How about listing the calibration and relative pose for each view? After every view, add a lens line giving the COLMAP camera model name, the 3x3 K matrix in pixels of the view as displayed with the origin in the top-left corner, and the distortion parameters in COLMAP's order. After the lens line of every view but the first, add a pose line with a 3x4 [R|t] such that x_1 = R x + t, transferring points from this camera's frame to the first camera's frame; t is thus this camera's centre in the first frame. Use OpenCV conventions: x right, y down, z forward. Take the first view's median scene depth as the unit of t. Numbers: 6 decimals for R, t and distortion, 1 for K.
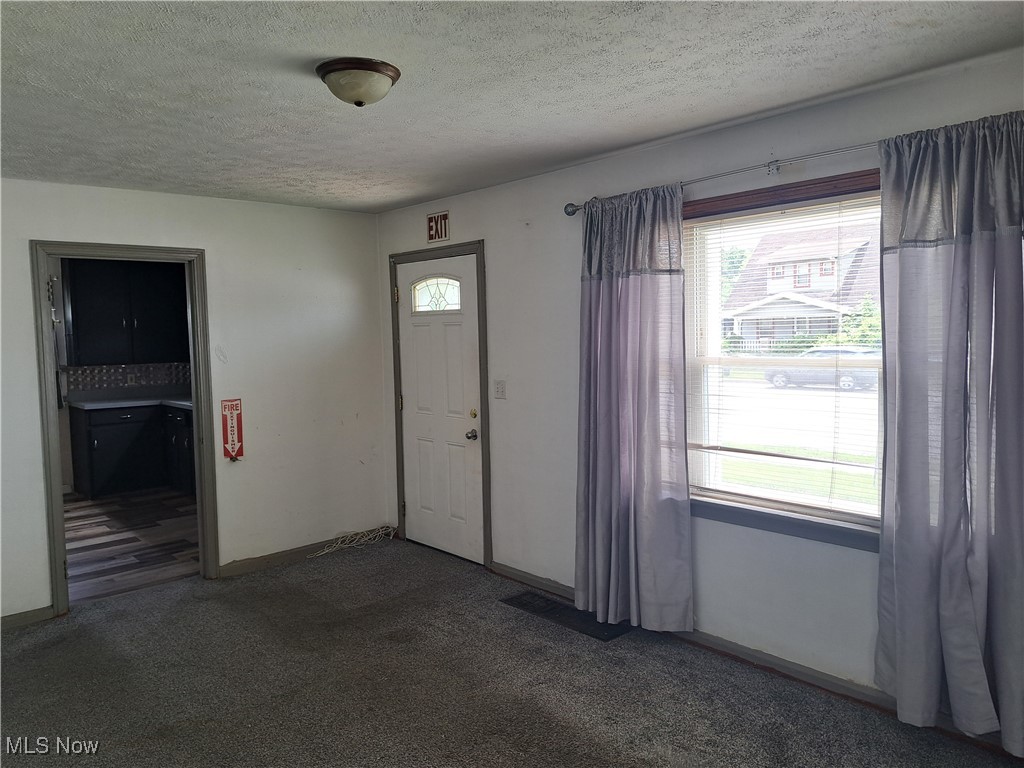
lens RADIAL K [[743.3, 0, 512.0], [0, 743.3, 384.0], [0, 0, 1]] dist [-0.000278, -0.002939]
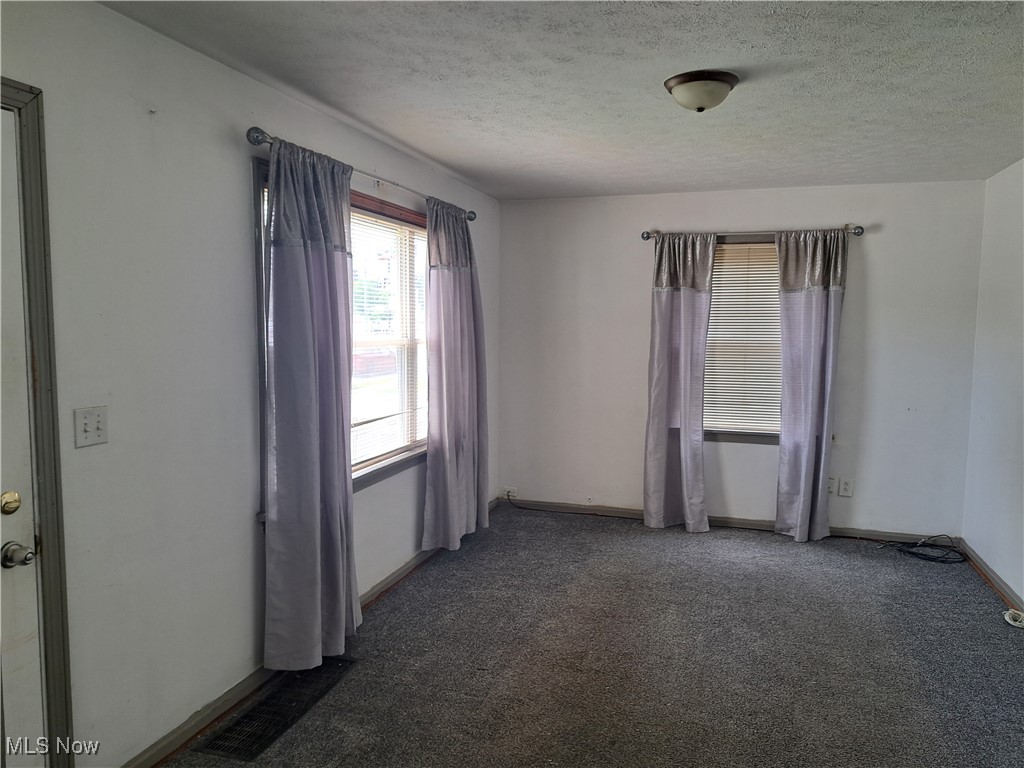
lens RADIAL K [[743.3, 0, 512.0], [0, 743.3, 384.0], [0, 0, 1]] dist [-0.000278, -0.002939]
pose [[-0.503876, -0.049811, 0.862339, -0.452539], [0.073469, 0.992247, 0.100243, -0.038118], [-0.860646, 0.113865, -0.496310, 0.793586]]
